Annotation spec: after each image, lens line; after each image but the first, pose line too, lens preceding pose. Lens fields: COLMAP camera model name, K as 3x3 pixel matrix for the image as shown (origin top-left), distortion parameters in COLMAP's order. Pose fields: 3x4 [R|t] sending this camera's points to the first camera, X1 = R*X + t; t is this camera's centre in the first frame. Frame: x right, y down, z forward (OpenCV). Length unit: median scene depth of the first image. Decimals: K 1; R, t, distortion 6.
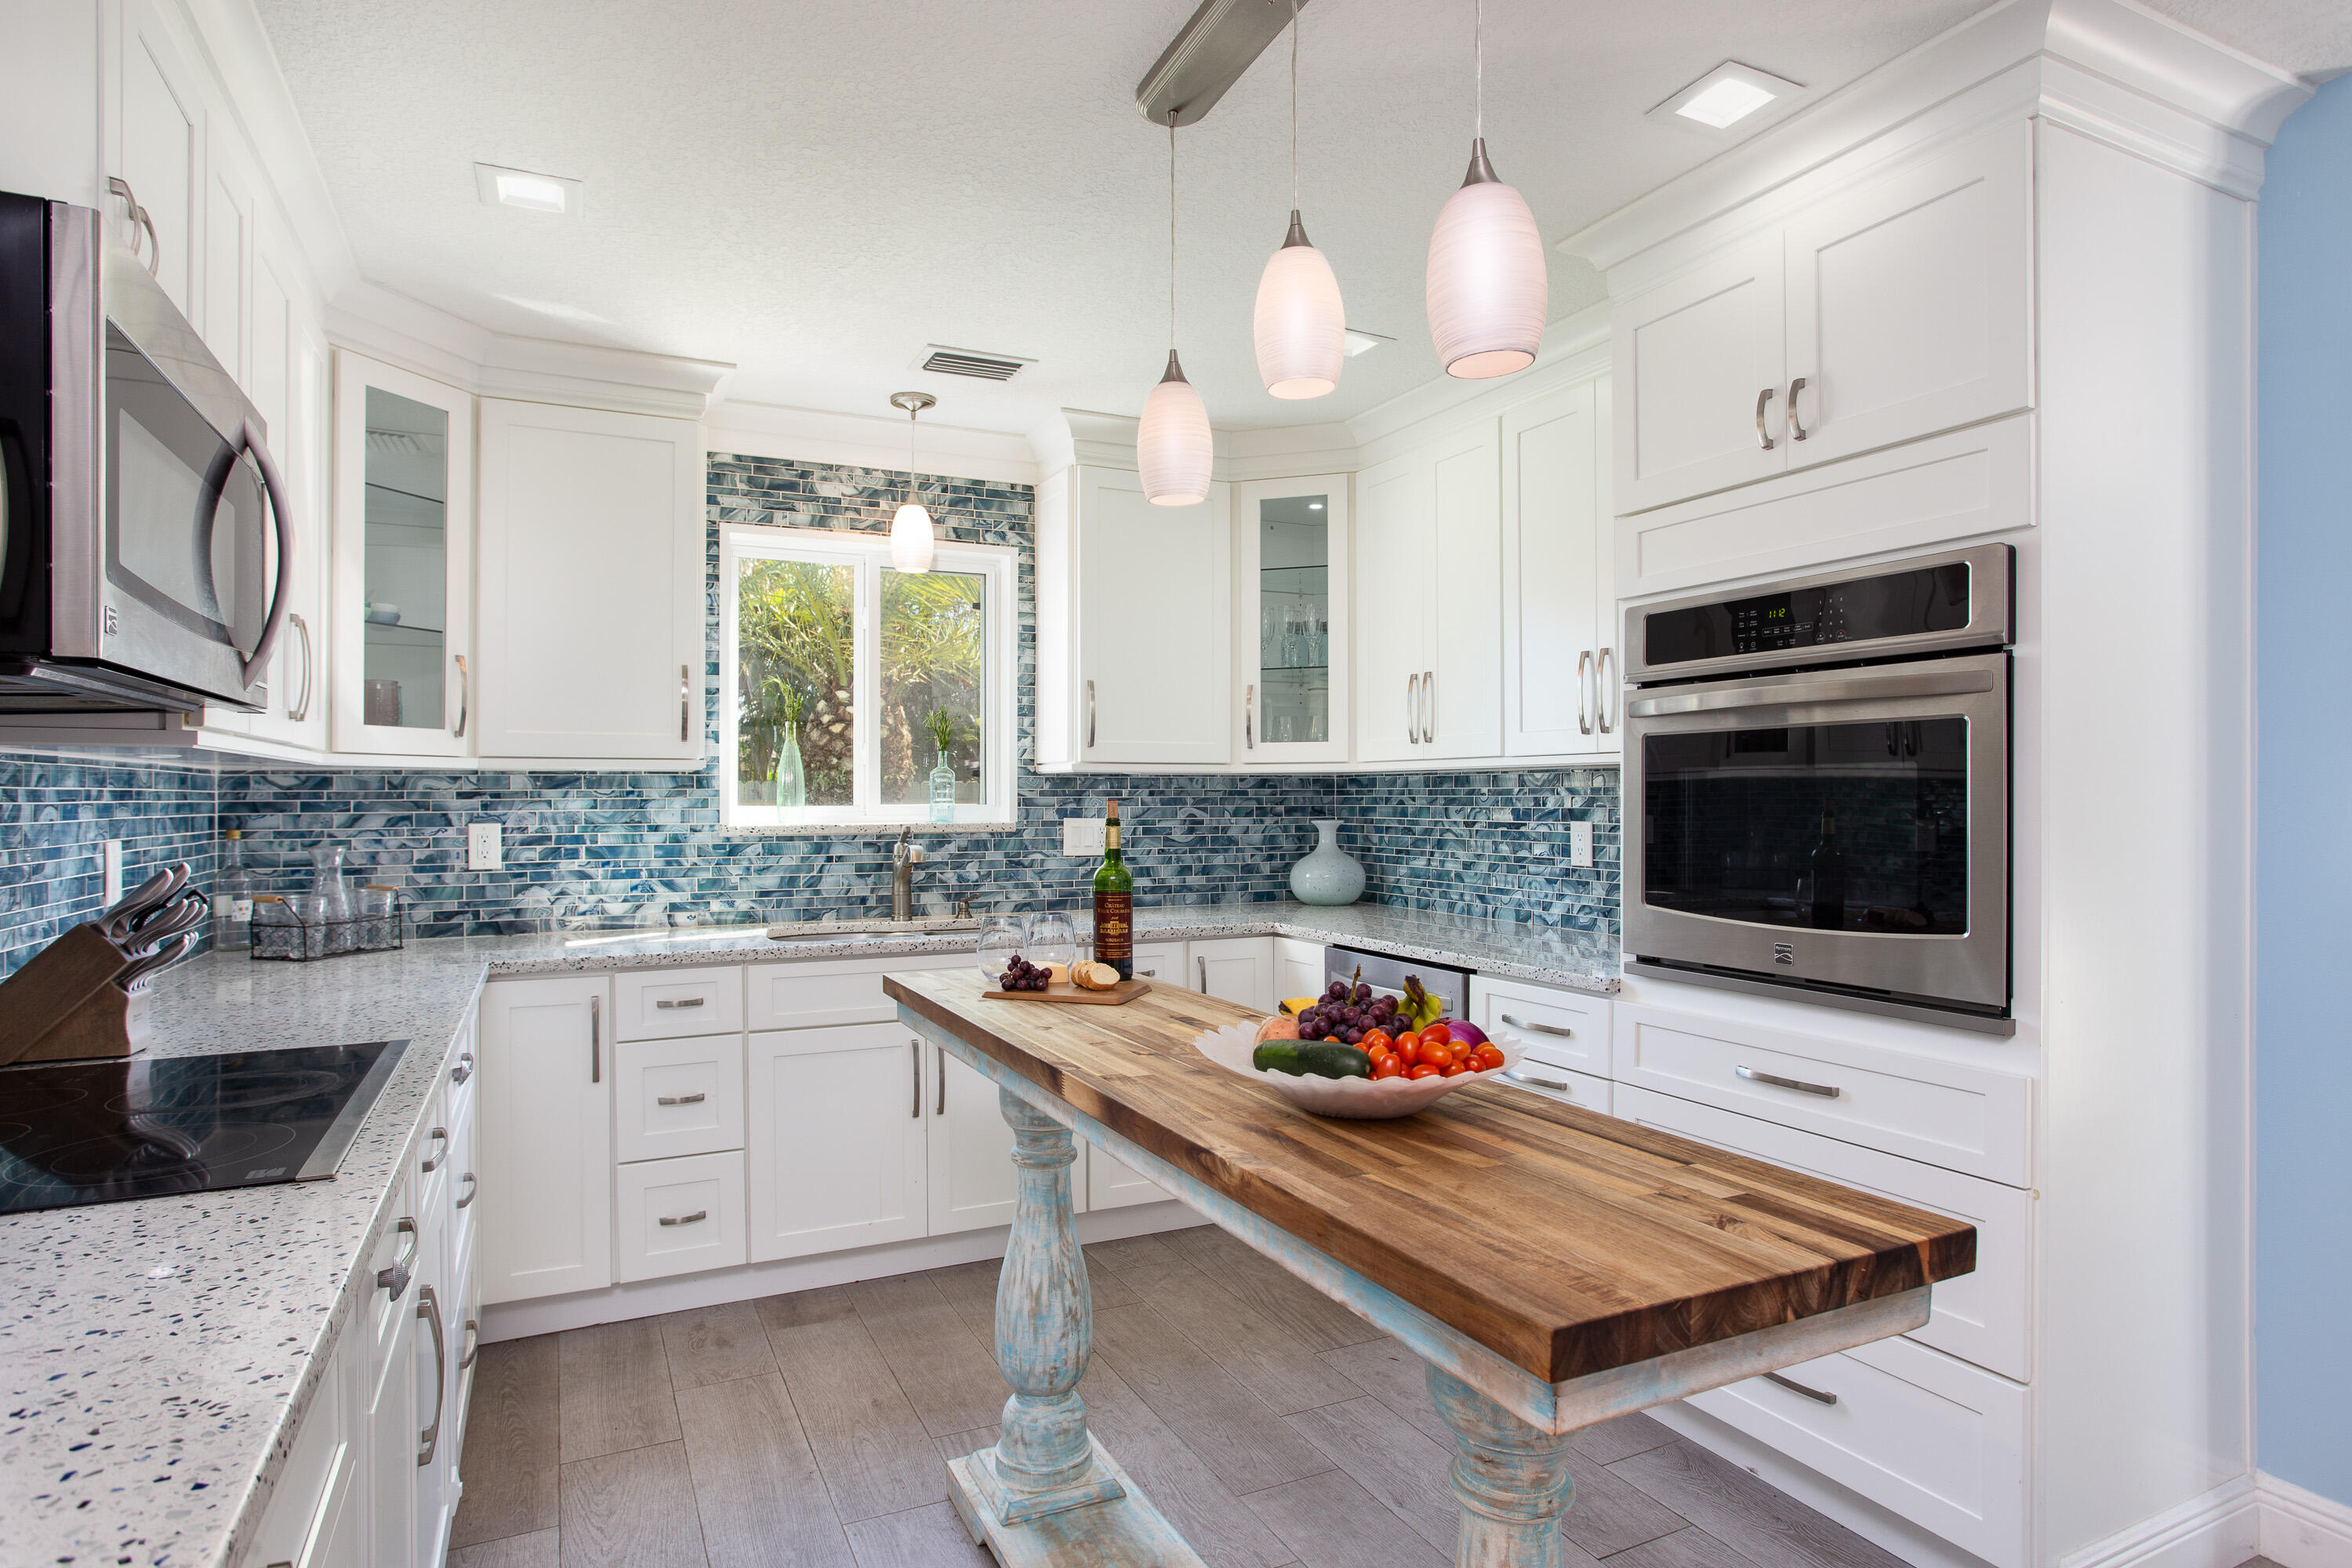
lens RADIAL K [[1289.2, 0, 1187.3], [0, 1289.2, 795.0], [0, 0, 1]] dist [-0.007432, 0.001984]
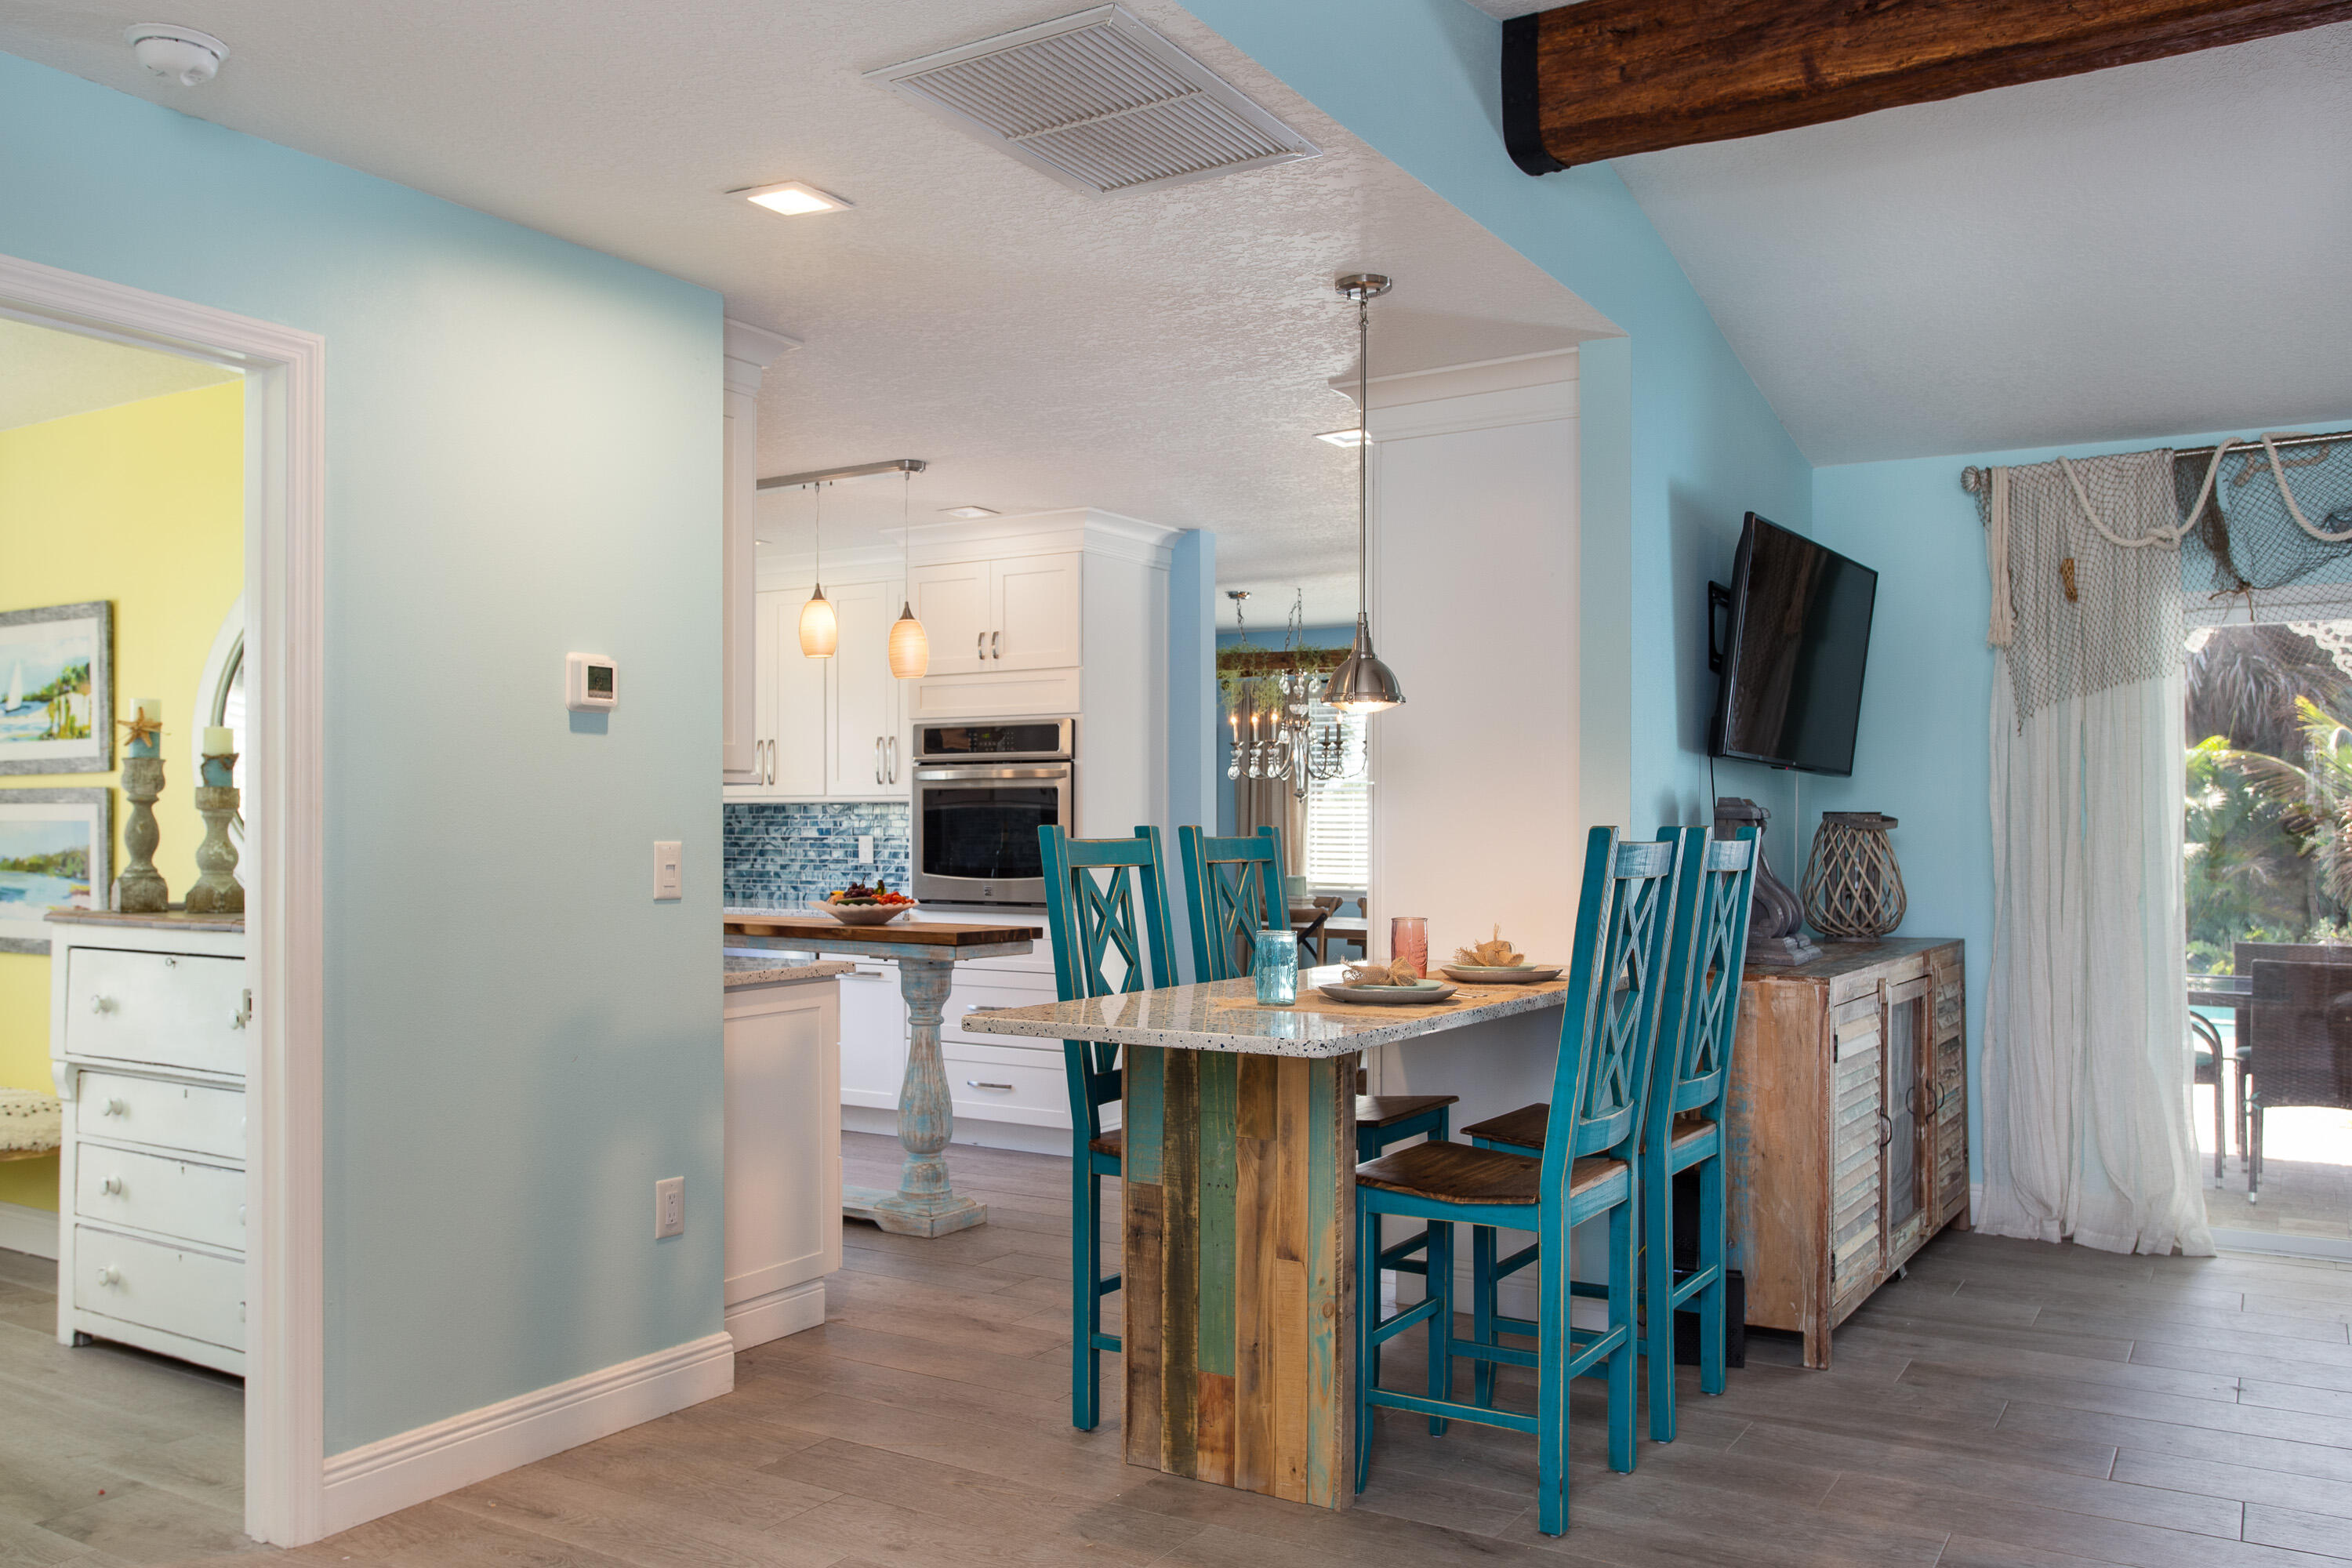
lens RADIAL K [[1882.8, 0, 1177.4], [0, 1882.8, 802.5], [0, 0, 1]] dist [-0.007622, 0.000850]
pose [[0.846427, 0.005843, 0.532472, -0.601680], [-0.001131, 0.999957, -0.009175, 0.000437], [-0.532503, 0.007164, 0.846398, -1.167312]]
